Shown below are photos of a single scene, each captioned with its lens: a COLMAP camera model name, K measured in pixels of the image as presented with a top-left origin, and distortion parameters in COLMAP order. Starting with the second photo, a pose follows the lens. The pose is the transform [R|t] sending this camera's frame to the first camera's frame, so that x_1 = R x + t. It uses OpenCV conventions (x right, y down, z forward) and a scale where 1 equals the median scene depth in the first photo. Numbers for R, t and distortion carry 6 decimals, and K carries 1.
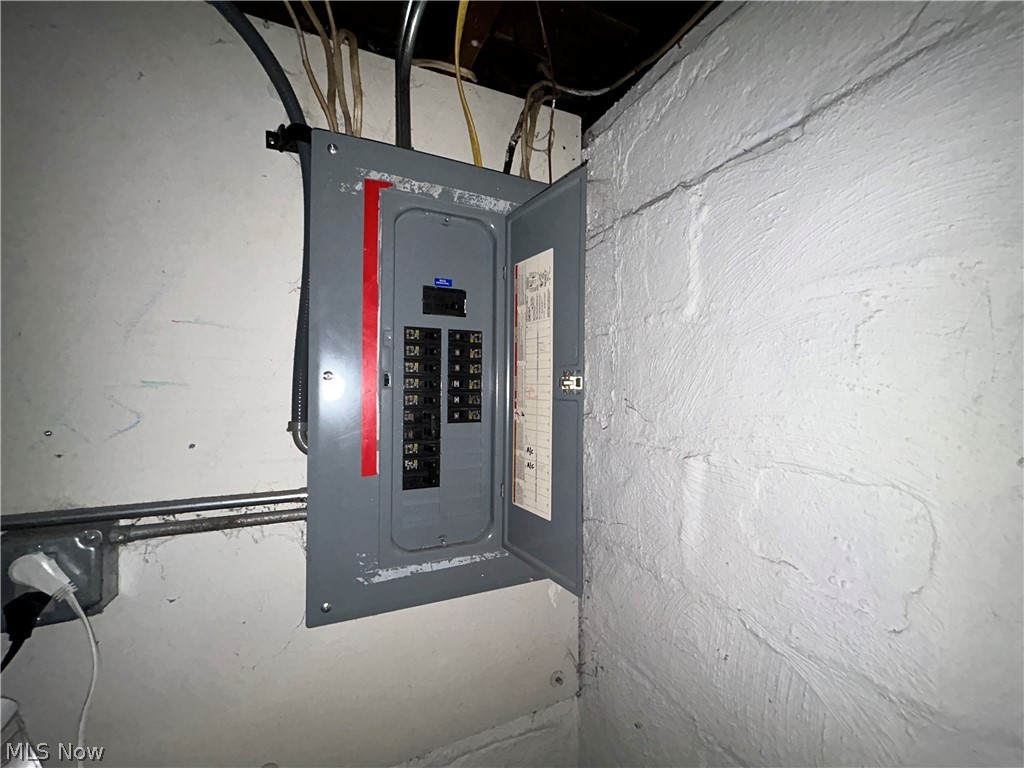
lens RADIAL K [[417.2, 0, 511.5], [0, 417.2, 385.3], [0, 0, 1]] dist [-0.001659, 0.001689]
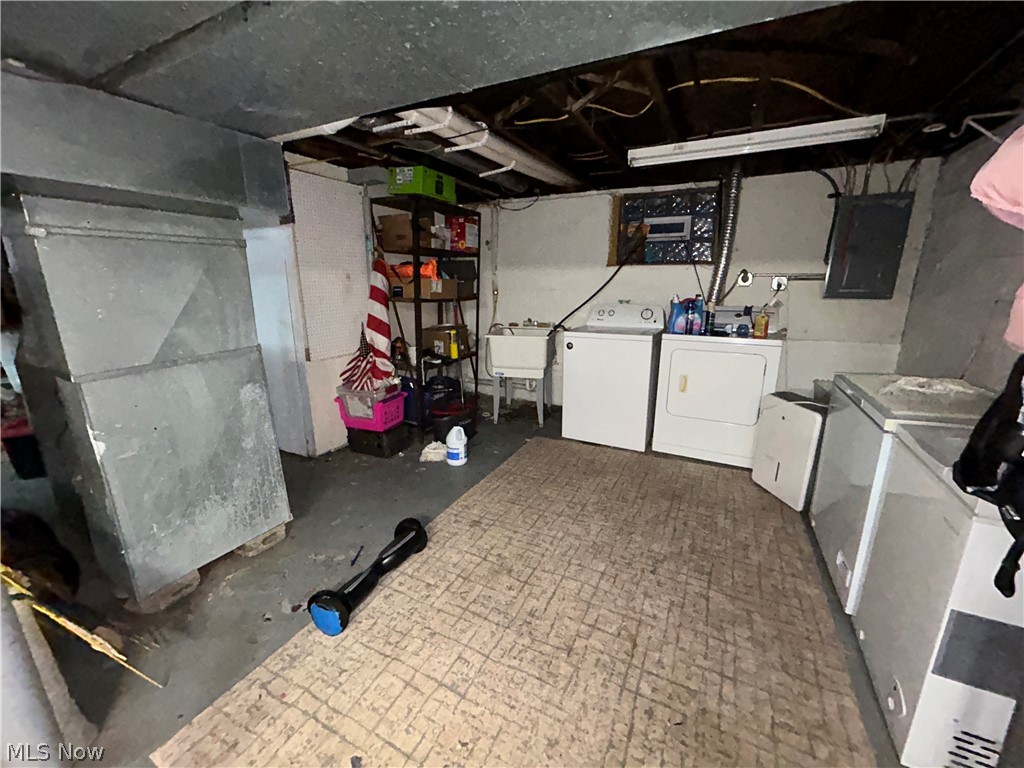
lens RADIAL K [[417.2, 0, 509.7], [0, 417.2, 384.5], [0, 0, 1]] dist [-0.001659, 0.001689]
pose [[0.625205, 0.193706, -0.756040, 1.099526], [0.004623, 0.967774, 0.251778, 0.243932], [0.780447, -0.160908, 0.604162, -4.845218]]
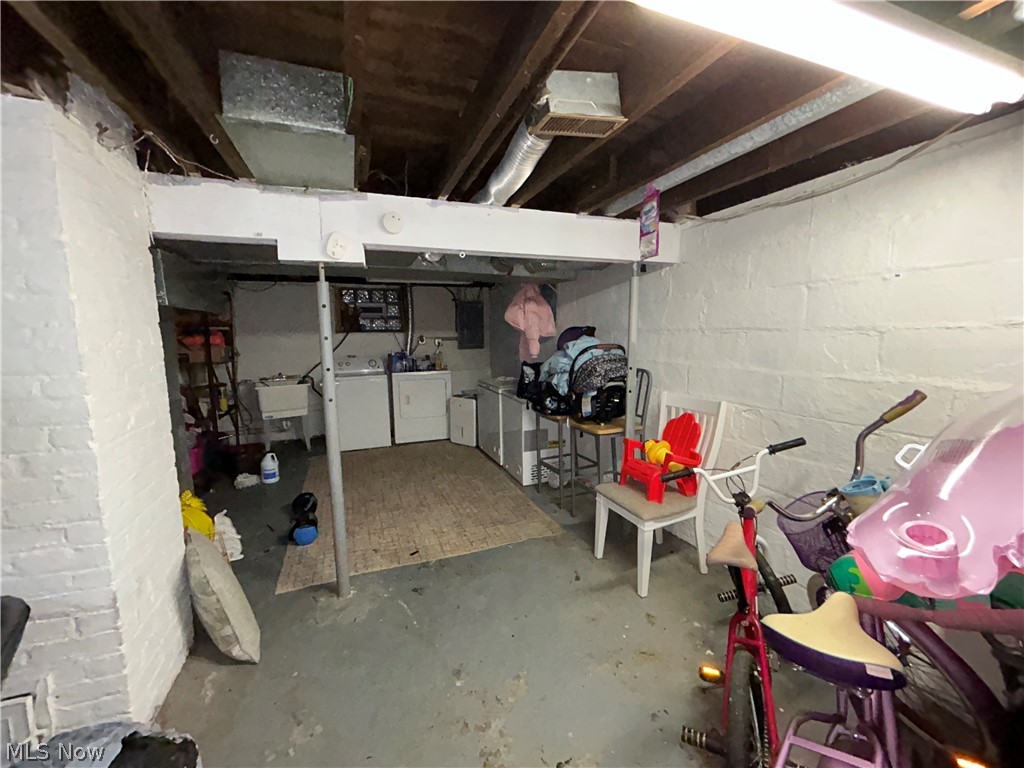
lens RADIAL K [[417.2, 0, 508.4], [0, 417.2, 381.9], [0, 0, 1]] dist [-0.001659, 0.001689]
pose [[0.997865, -0.003590, -0.065218, 1.280099], [0.012042, 0.991485, 0.129664, 0.040985], [0.064197, -0.130172, 0.989411, -8.298453]]
